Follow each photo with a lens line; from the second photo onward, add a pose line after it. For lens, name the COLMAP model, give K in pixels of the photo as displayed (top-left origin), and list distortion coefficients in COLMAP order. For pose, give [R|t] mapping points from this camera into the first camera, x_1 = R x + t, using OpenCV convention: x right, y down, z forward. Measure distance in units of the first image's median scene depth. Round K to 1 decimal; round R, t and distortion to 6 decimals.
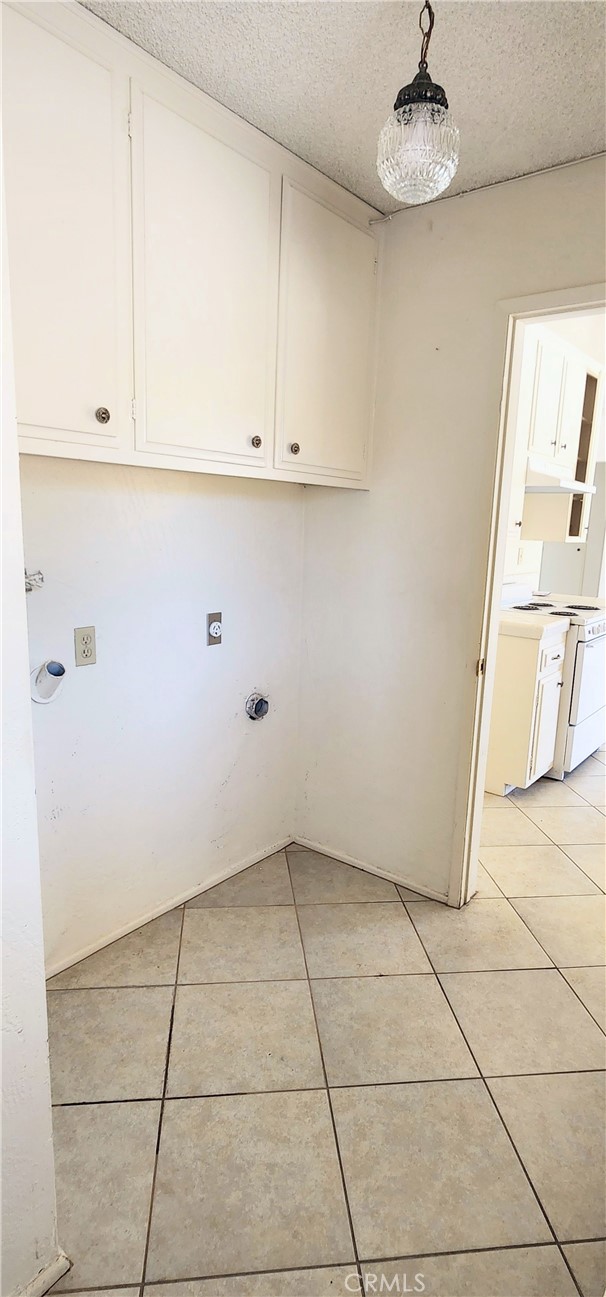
lens RADIAL K [[663.9, 0, 304.9], [0, 663.9, 648.5], [0, 0, 1]] dist [0.004326, 0.001492]
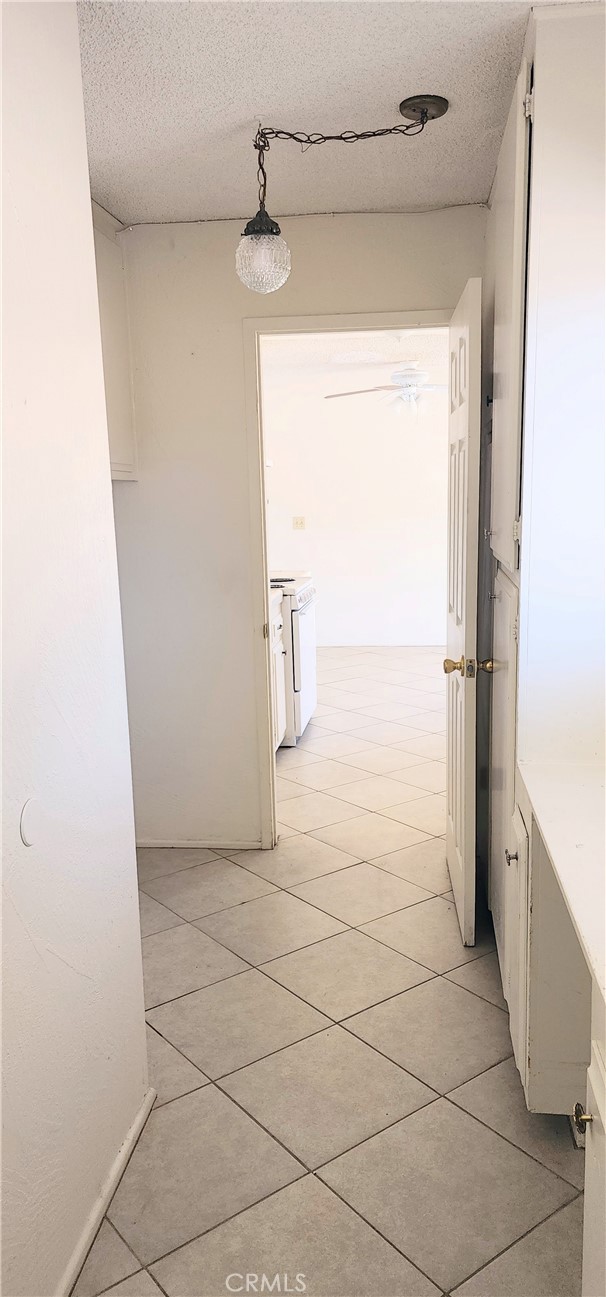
lens RADIAL K [[937.3, 0, 303.6], [0, 937.3, 649.3], [0, 0, 1]] dist [0.084283, -0.001131]
pose [[0.852241, -0.134667, 0.505519, -0.612196], [0.145515, 0.989189, 0.018192, 0.047924], [-0.502504, 0.058056, 0.862624, -0.526446]]
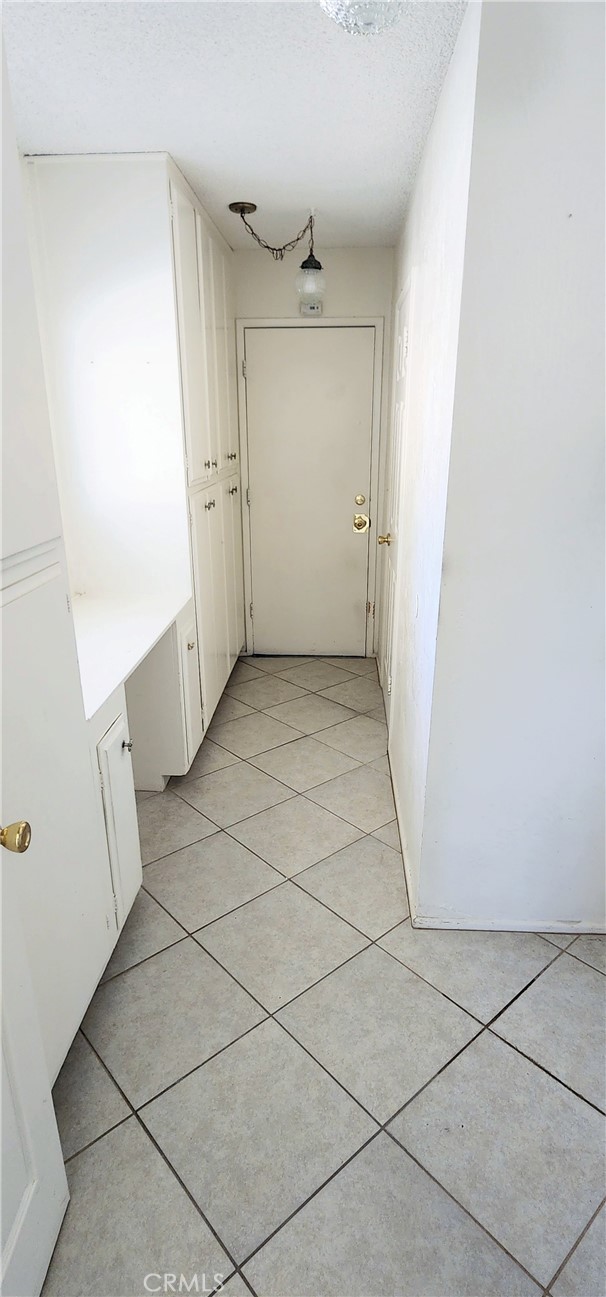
lens RADIAL K [[663.9, 0, 304.8], [0, 663.9, 650.1], [0, 0, 1]] dist [0.004326, 0.001492]
pose [[-0.813535, 0.158055, -0.559625, 0.456826], [-0.136853, 0.883288, 0.448412, -0.263490], [0.565183, 0.441385, -0.696955, 1.122004]]
